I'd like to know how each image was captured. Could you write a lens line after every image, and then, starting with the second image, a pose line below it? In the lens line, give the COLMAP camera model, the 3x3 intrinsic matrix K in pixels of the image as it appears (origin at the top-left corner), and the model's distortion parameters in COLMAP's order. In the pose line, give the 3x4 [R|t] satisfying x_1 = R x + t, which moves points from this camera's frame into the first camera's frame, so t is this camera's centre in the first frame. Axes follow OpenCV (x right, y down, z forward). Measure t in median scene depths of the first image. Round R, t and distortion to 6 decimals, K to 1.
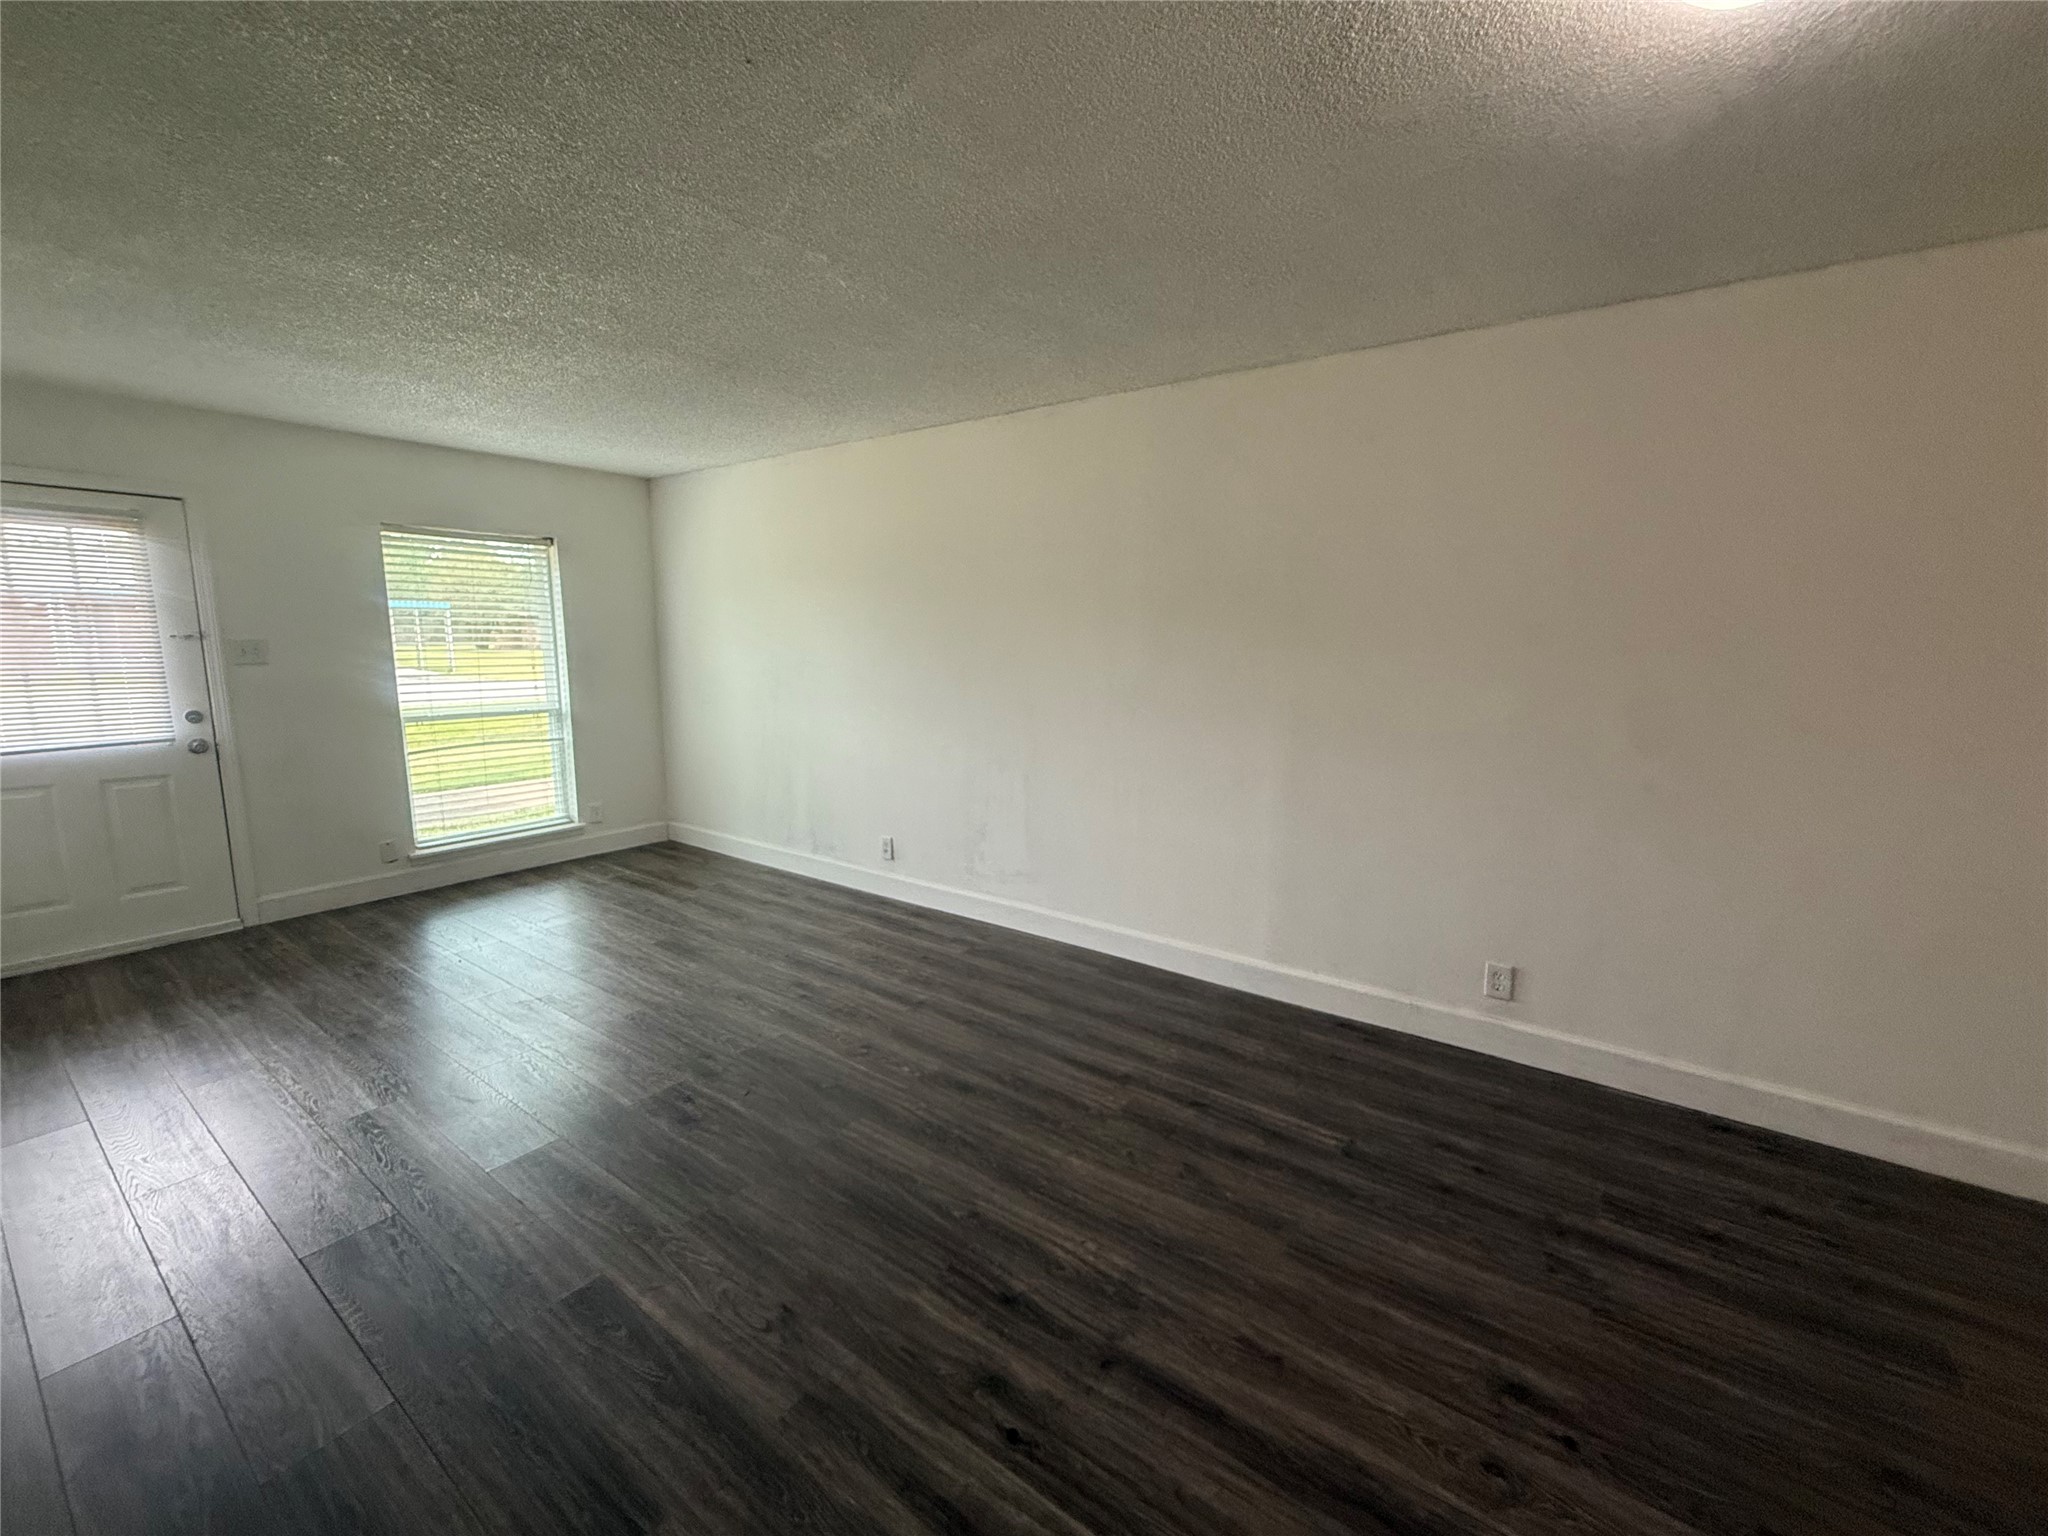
lens RADIAL K [[844.6, 0, 1024.0], [0, 844.6, 768.0], [0, 0, 1]] dist [0.030442, -0.012446]
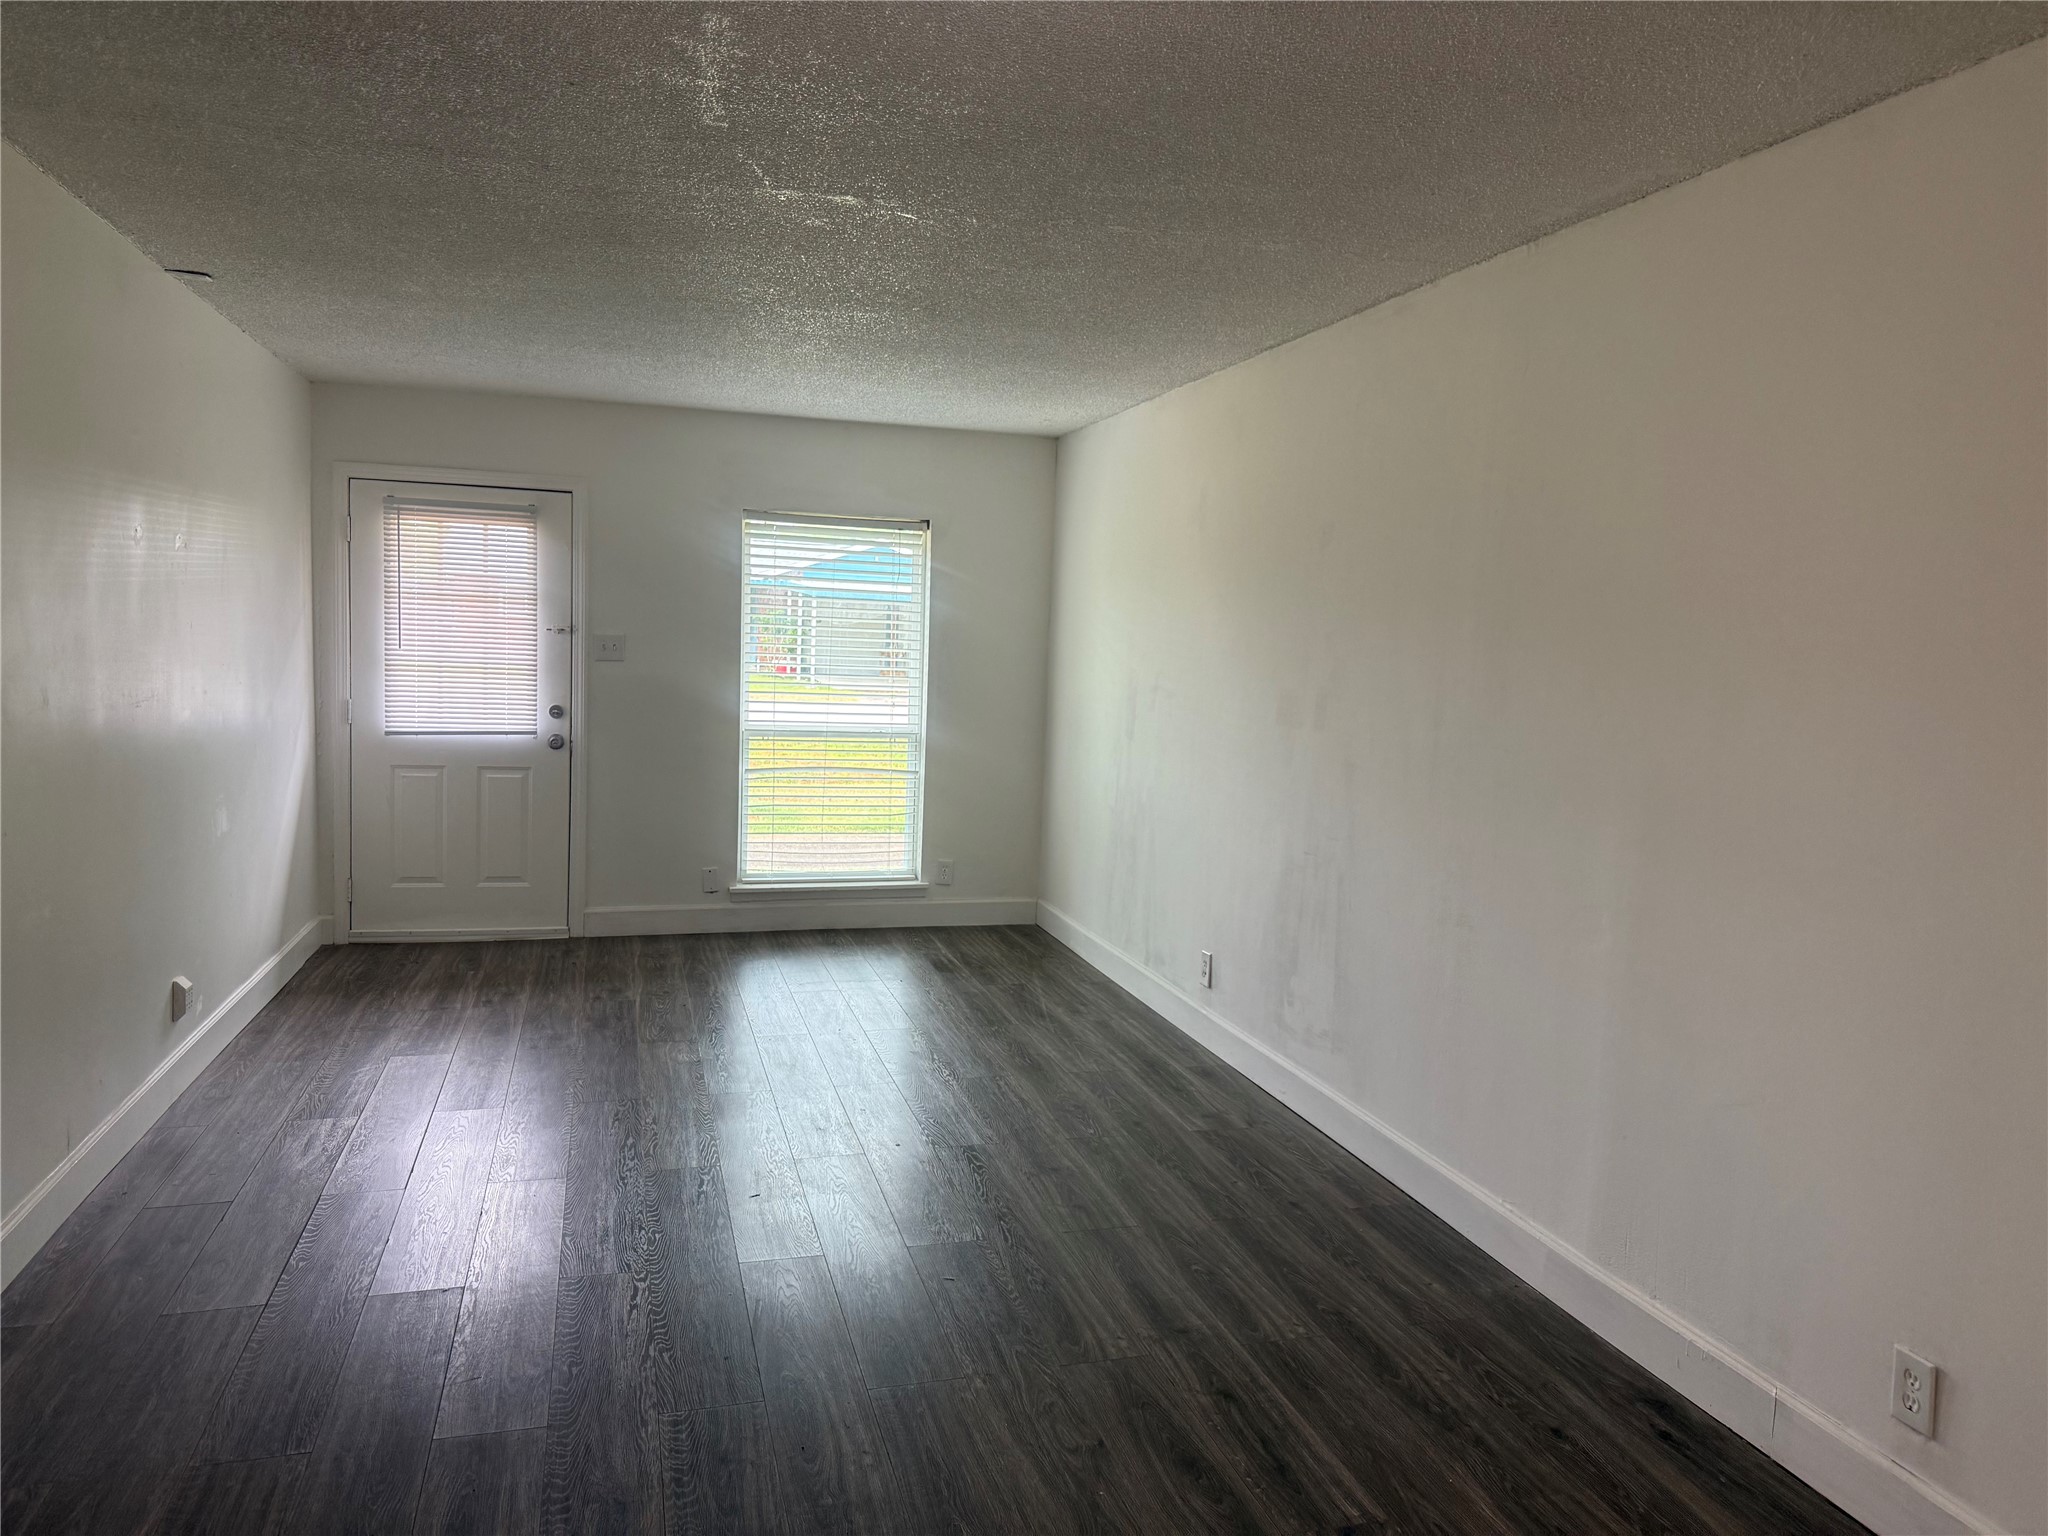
lens RADIAL K [[1433.9, 0, 1024.0], [0, 1433.9, 768.0], [0, 0, 1]] dist [0.161136, -0.139973]
pose [[0.796875, 0.078848, -0.598977, 0.440876], [-0.125728, 0.991383, -0.036765, -0.001867], [0.590917, 0.104605, 0.799922, -0.002948]]
